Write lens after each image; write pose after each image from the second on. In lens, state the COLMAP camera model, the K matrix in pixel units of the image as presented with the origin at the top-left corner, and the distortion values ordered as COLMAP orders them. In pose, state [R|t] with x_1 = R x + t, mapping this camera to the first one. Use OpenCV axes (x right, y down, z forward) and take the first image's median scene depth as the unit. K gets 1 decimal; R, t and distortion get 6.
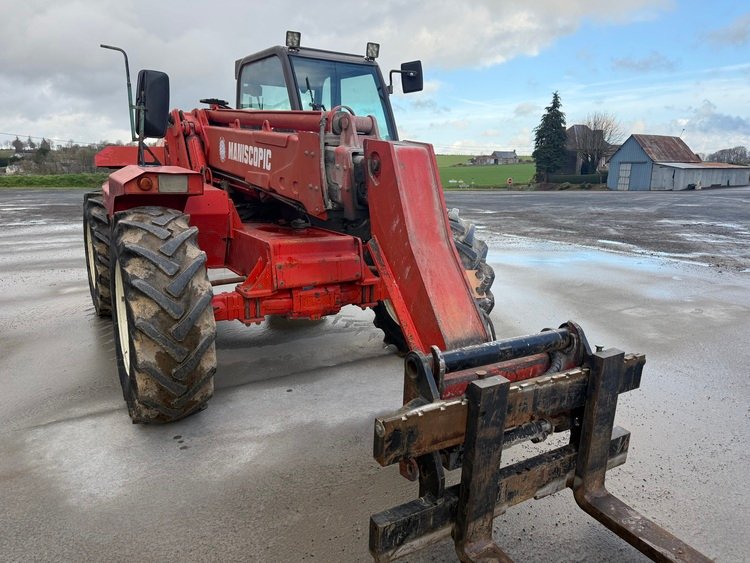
lens RADIAL K [[529.1, 0, 376.8], [0, 529.1, 280.0], [0, 0, 1]] dist [0.058874, -0.071739]
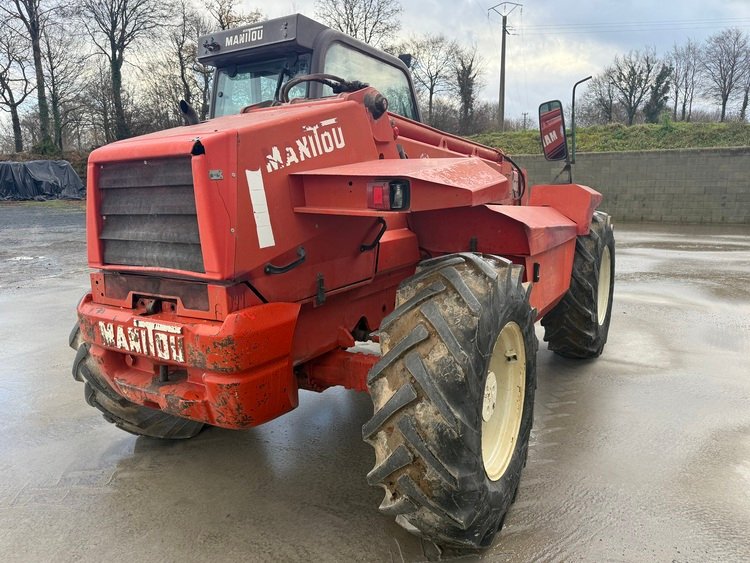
lens RADIAL K [[529.1, 0, 376.2], [0, 529.1, 278.8], [0, 0, 1]] dist [0.058874, -0.071739]
pose [[-0.462170, -0.170416, 0.870263, -1.250987], [0.200739, 0.935783, 0.289852, -0.426186], [-0.863773, 0.308657, -0.398281, 1.816660]]
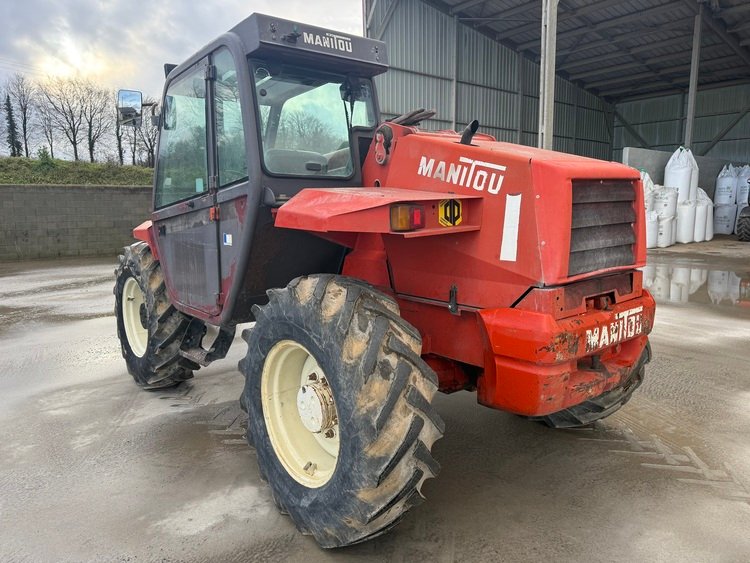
lens RADIAL K [[529.1, 0, 373.4], [0, 529.1, 280.0], [0, 0, 1]] dist [0.058874, -0.071739]
pose [[-0.991199, 0.014988, -0.131532, -0.249351], [-0.031421, 0.938543, 0.343729, -0.533050], [0.128600, 0.344837, -0.929811, 2.397263]]
